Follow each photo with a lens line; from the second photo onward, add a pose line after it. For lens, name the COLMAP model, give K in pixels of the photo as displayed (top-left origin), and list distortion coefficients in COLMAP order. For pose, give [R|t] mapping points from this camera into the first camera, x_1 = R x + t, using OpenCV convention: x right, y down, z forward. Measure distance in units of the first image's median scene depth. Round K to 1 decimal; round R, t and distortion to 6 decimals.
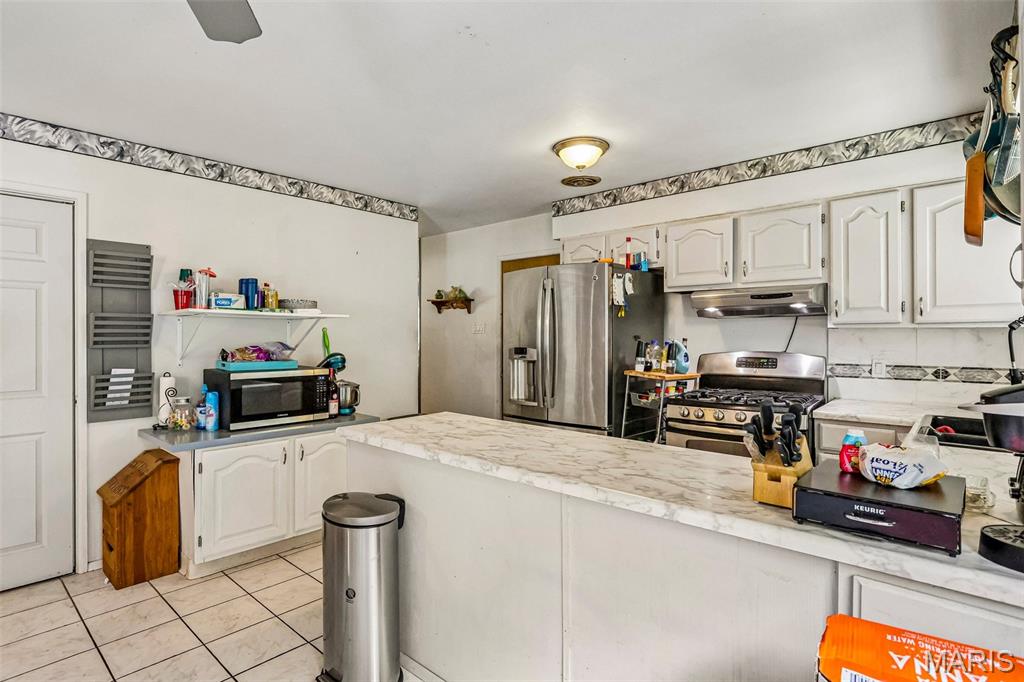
lens RADIAL K [[519.2, 0, 515.7], [0, 519.2, 338.8], [0, 0, 1]] dist [-0.015494, 0.004222]
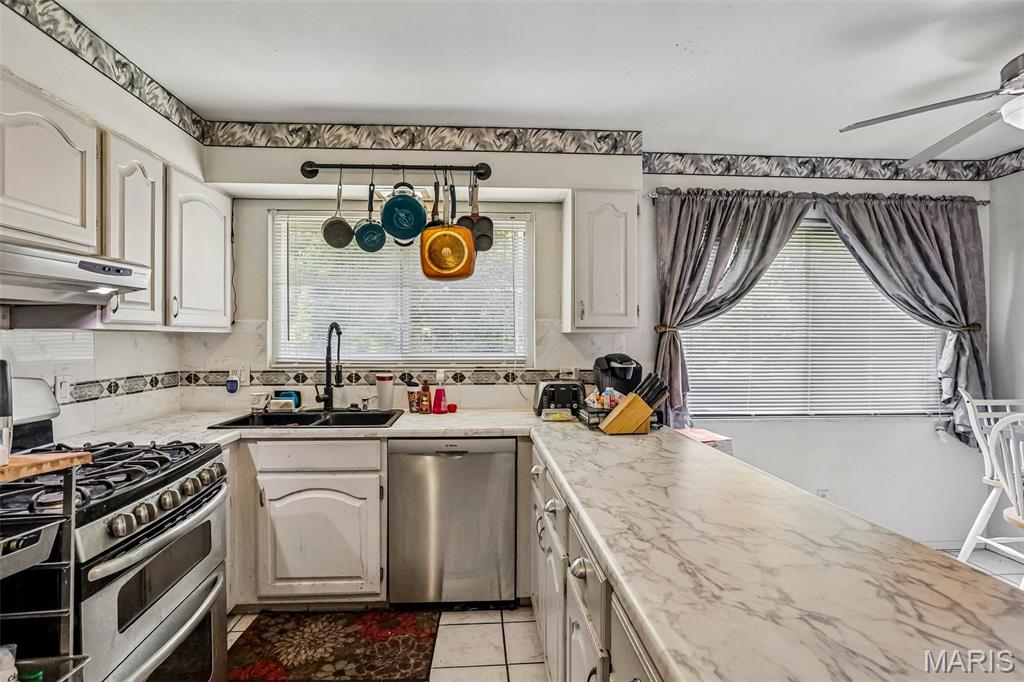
lens RADIAL K [[519.2, 0, 506.6], [0, 519.2, 338.2], [0, 0, 1]] dist [-0.015494, 0.004222]
pose [[-0.700646, 0.002294, 0.713505, -0.174711], [0.008405, 0.999952, 0.005038, -0.008116], [-0.713459, 0.009527, -0.700632, 1.001656]]
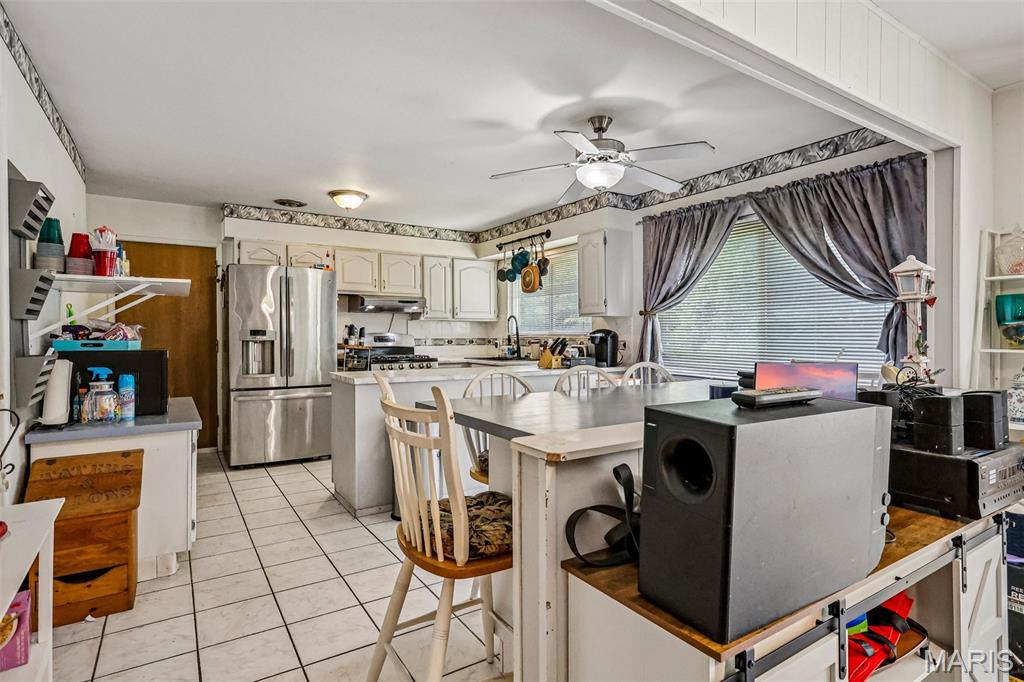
lens RADIAL K [[519.2, 0, 507.4], [0, 519.2, 338.1], [0, 0, 1]] dist [-0.015494, 0.004222]
pose [[0.271907, -0.004801, 0.962311, -1.118201], [0.008937, 0.999957, 0.002464, 0.042862], [-0.962282, 0.007930, 0.271938, 0.136928]]
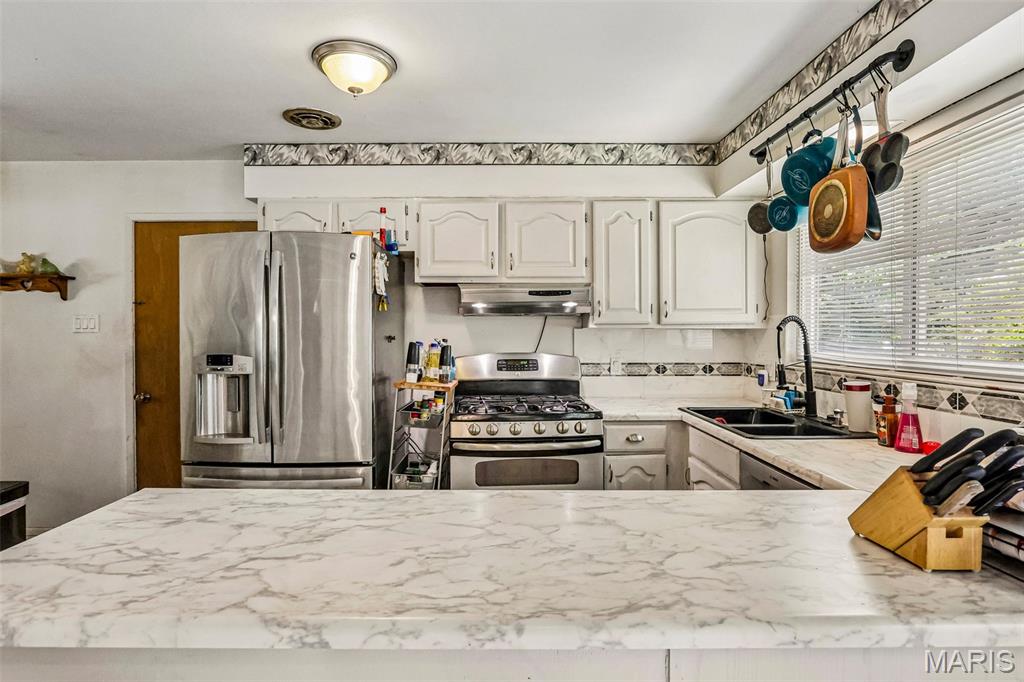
lens RADIAL K [[519.2, 0, 503.5], [0, 519.2, 339.6], [0, 0, 1]] dist [-0.015494, 0.004222]
pose [[0.749737, -0.005986, 0.661709, -0.169610], [0.004600, 0.999982, 0.003835, -0.003103], [-0.661720, 0.000168, 0.749751, 0.331182]]
